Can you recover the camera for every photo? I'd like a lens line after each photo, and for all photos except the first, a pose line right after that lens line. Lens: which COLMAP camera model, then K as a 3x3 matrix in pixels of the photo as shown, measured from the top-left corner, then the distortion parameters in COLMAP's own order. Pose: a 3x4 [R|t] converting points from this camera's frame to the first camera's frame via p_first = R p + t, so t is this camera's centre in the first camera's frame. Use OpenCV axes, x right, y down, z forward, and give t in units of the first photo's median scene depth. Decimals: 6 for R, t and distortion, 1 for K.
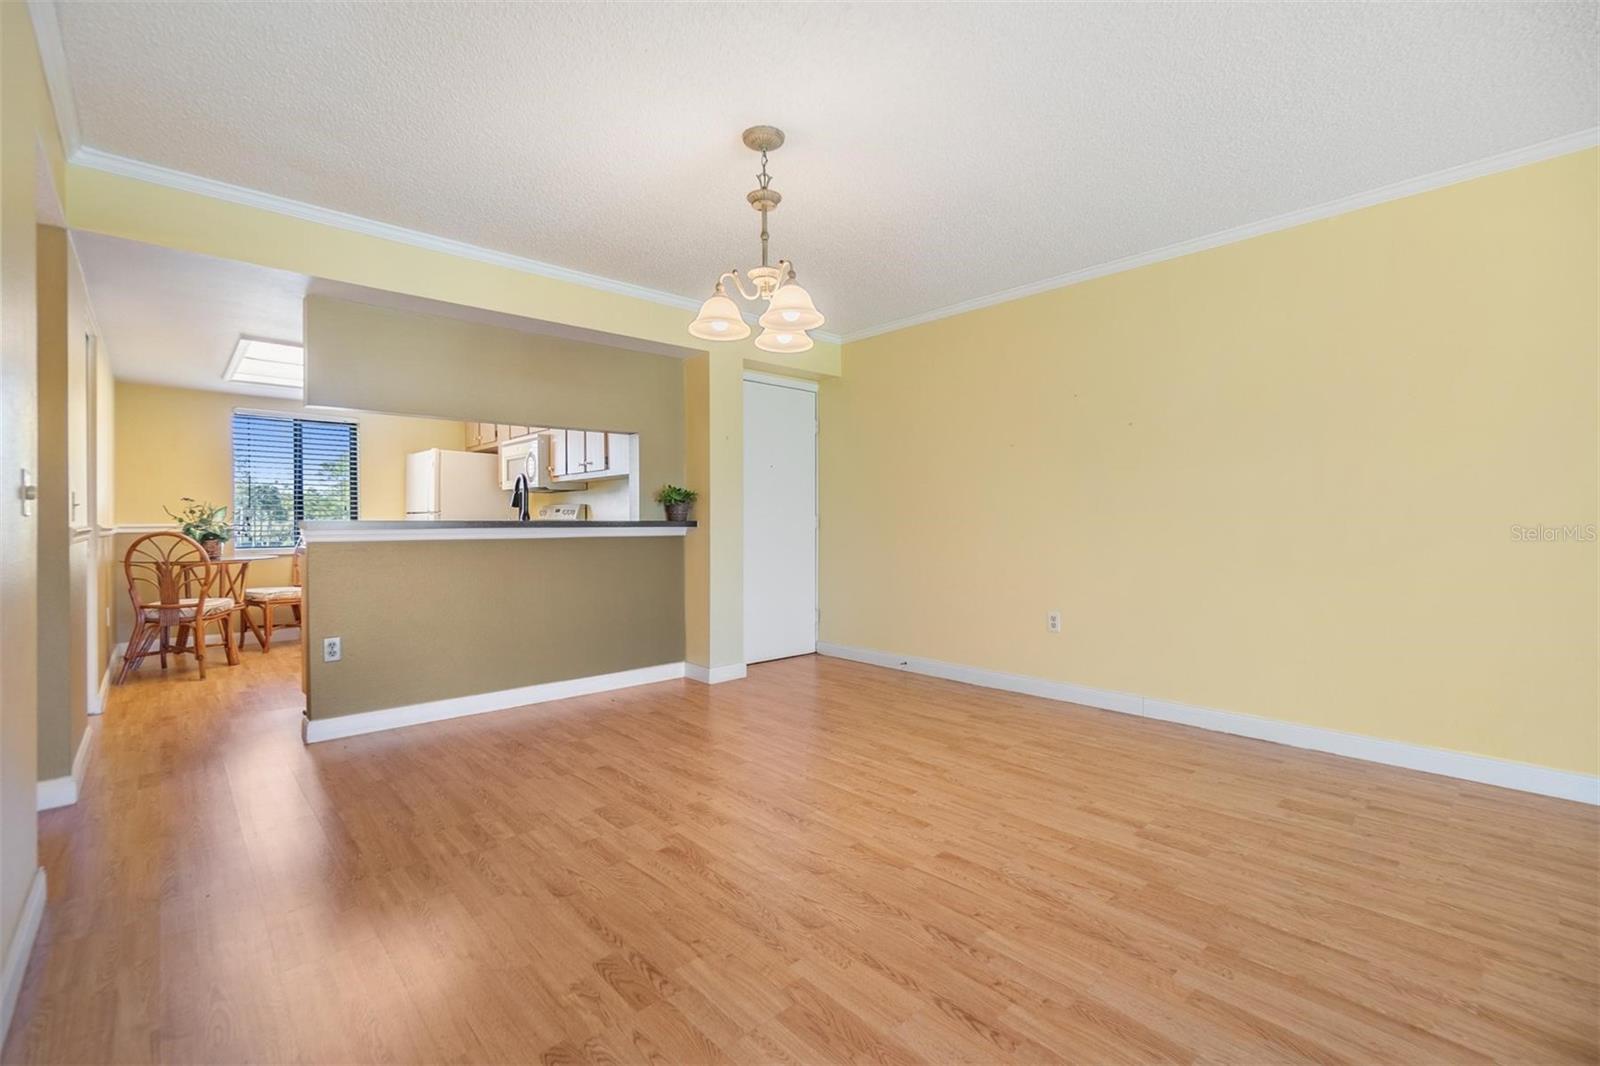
lens RADIAL K [[704.1, 0, 798.5], [0, 704.1, 524.2], [0, 0, 1]] dist [-0.001093, -0.000436]
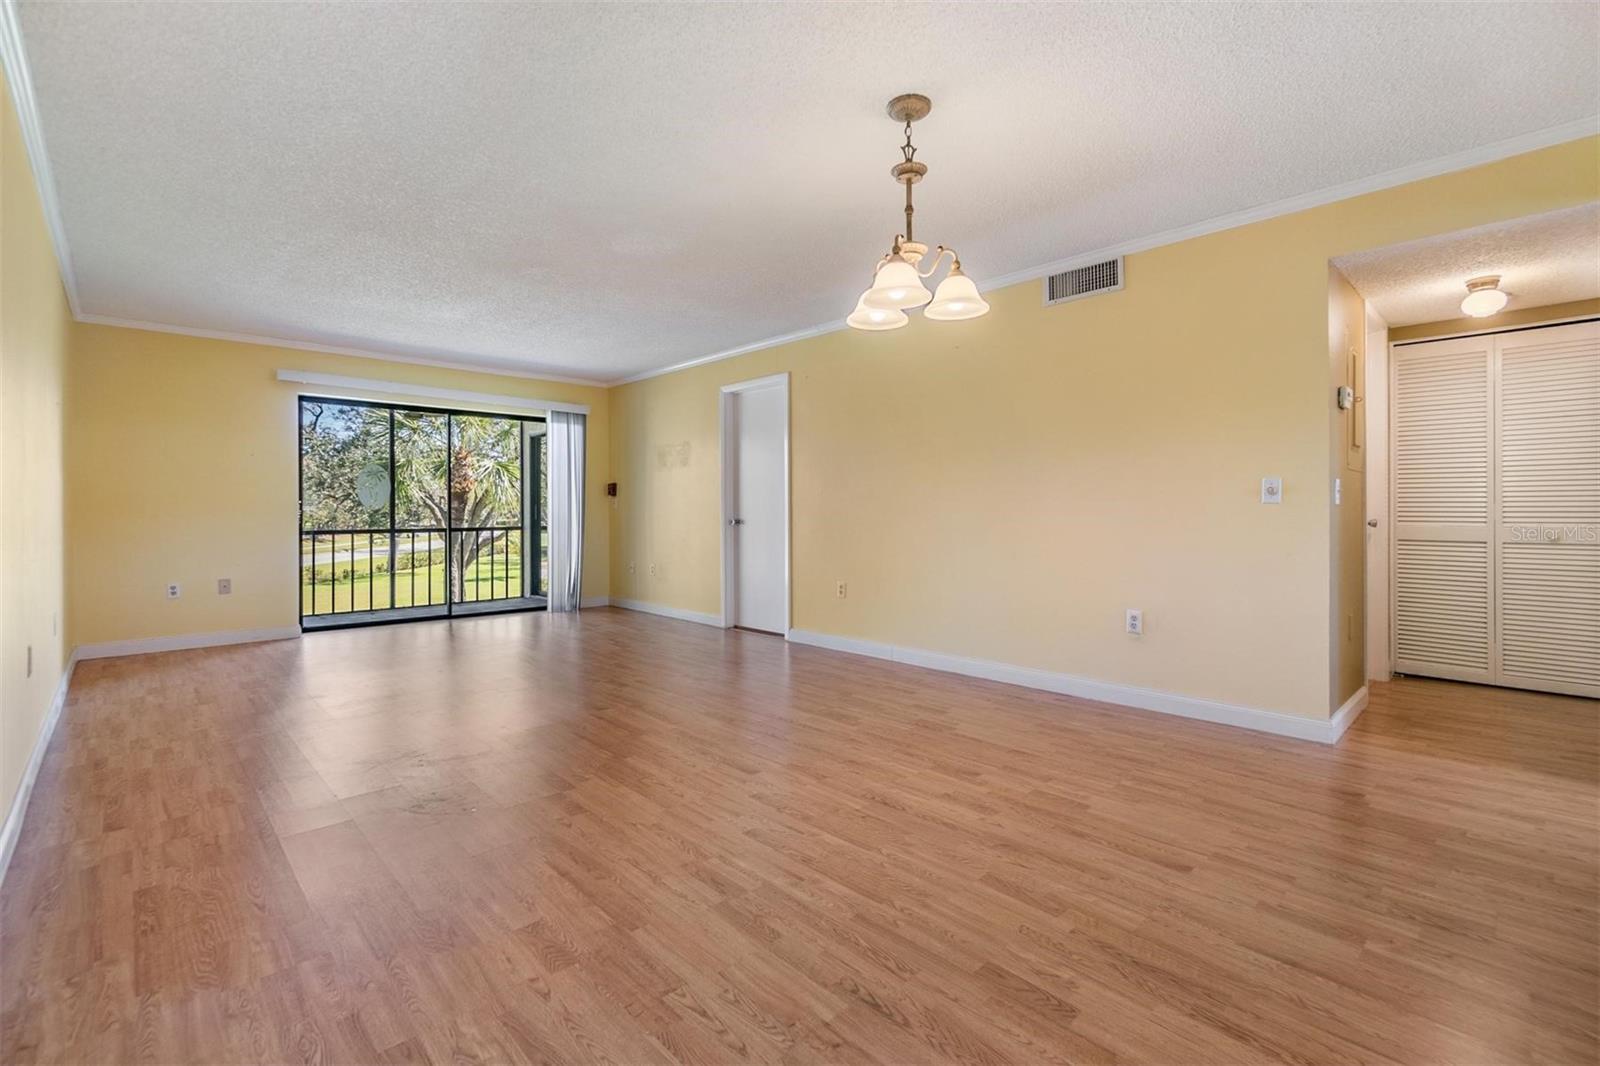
lens RADIAL K [[704.1, 0, 809.7], [0, 704.1, 528.3], [0, 0, 1]] dist [-0.001093, -0.000436]
pose [[-0.999668, 0.005584, -0.025160, 0.108937], [0.004922, 0.999643, 0.026275, -0.001894], [0.025297, 0.026142, -0.999338, 1.821073]]
